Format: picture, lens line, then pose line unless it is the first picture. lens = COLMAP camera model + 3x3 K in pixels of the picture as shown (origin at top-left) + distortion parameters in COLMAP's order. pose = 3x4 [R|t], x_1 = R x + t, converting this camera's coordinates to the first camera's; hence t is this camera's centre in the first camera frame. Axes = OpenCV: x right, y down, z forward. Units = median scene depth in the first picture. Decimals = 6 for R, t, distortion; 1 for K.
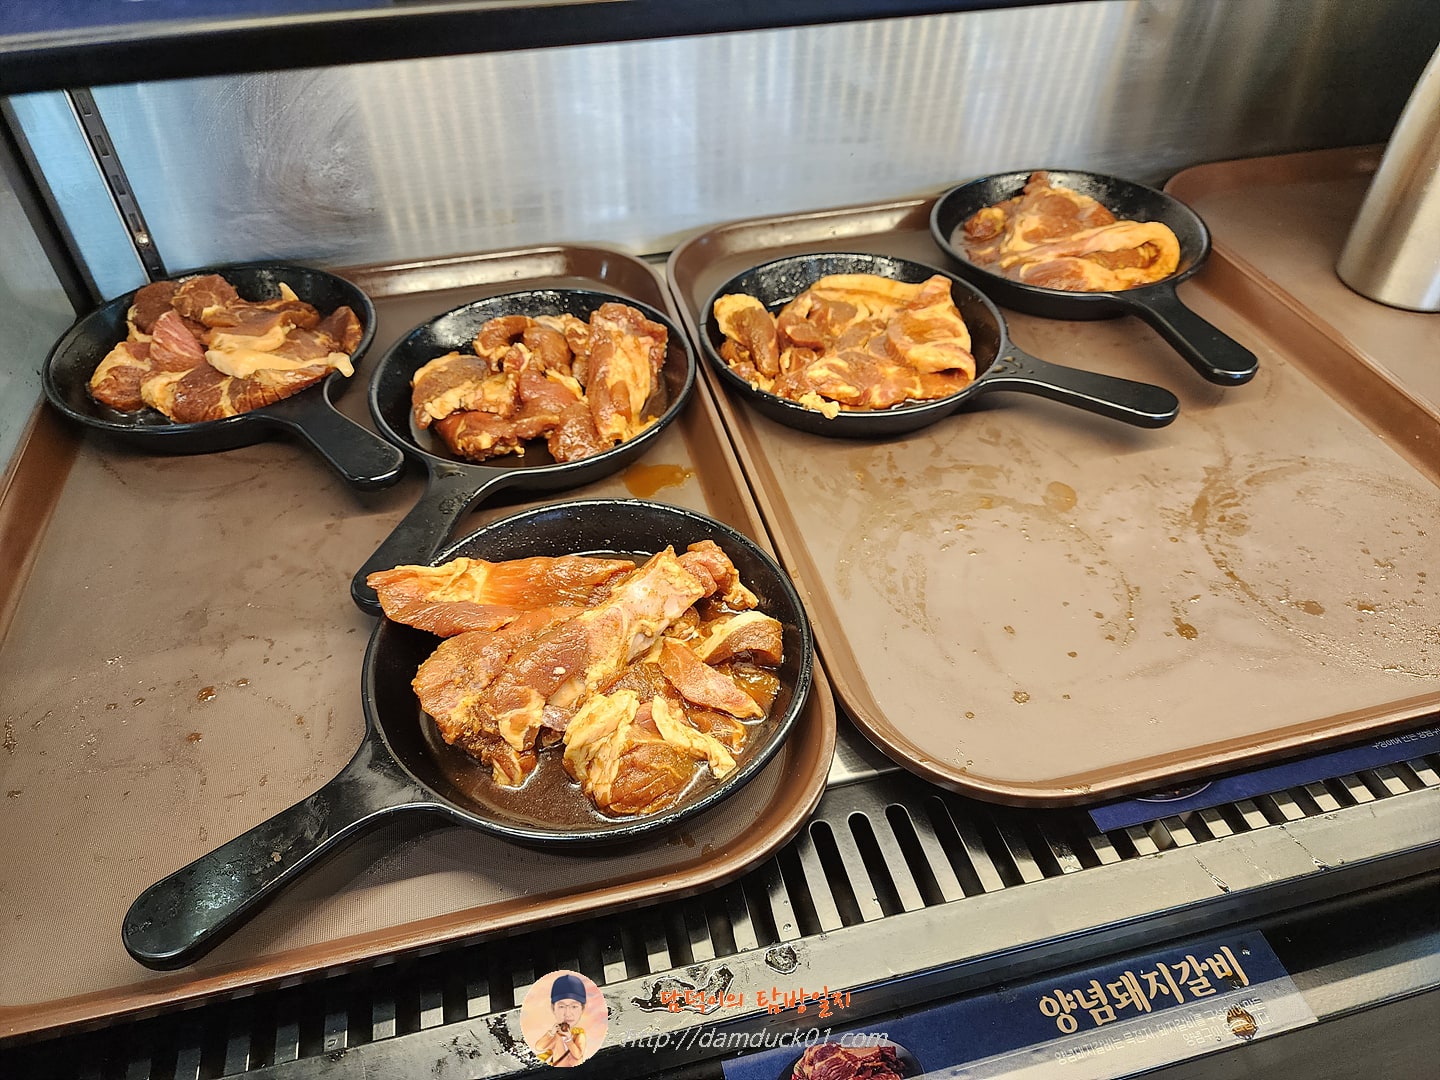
lens RADIAL K [[989.1, 0, 720.0], [0, 989.1, 540.0], [0, 0, 1]] dist [0.033056, -0.001926]
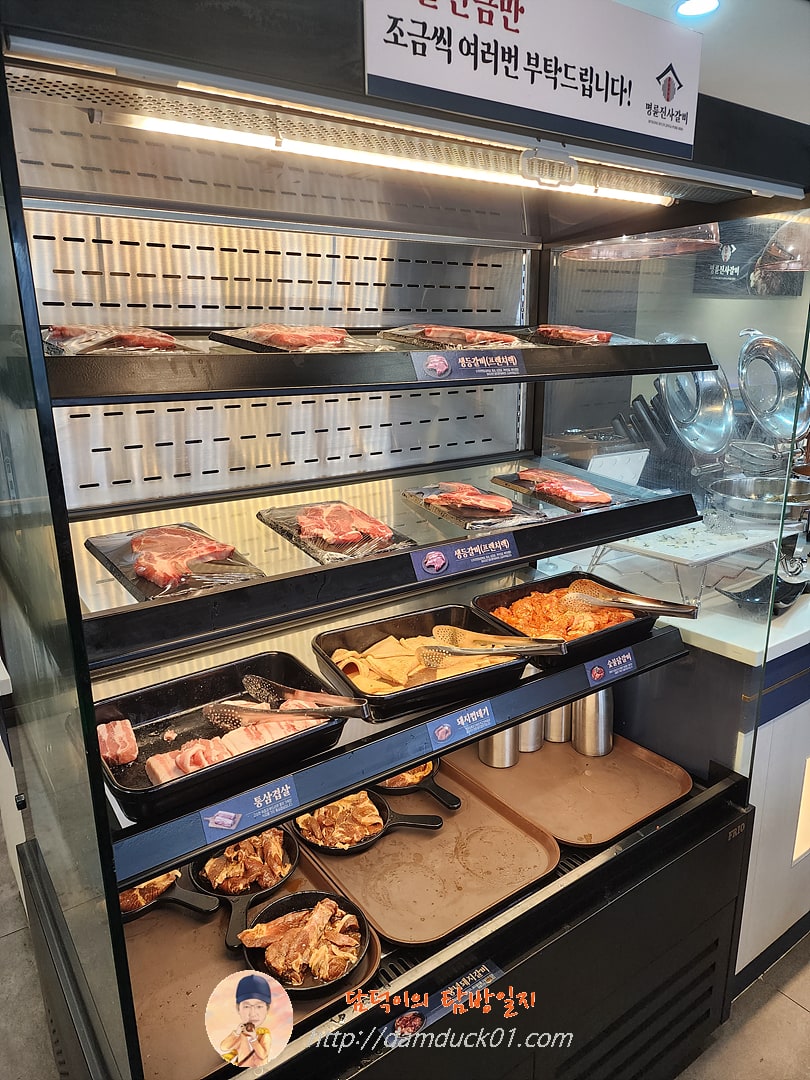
lens RADIAL K [[741.9, 0, 405.0], [0, 741.9, 540.0], [0, 0, 1]] dist [0.033056, -0.001926]
pose [[0.922367, -0.093016, 0.374950, -0.529815], [0.255847, 0.874298, -0.412486, 0.046157], [-0.289450, 0.476394, 0.830222, -1.551624]]
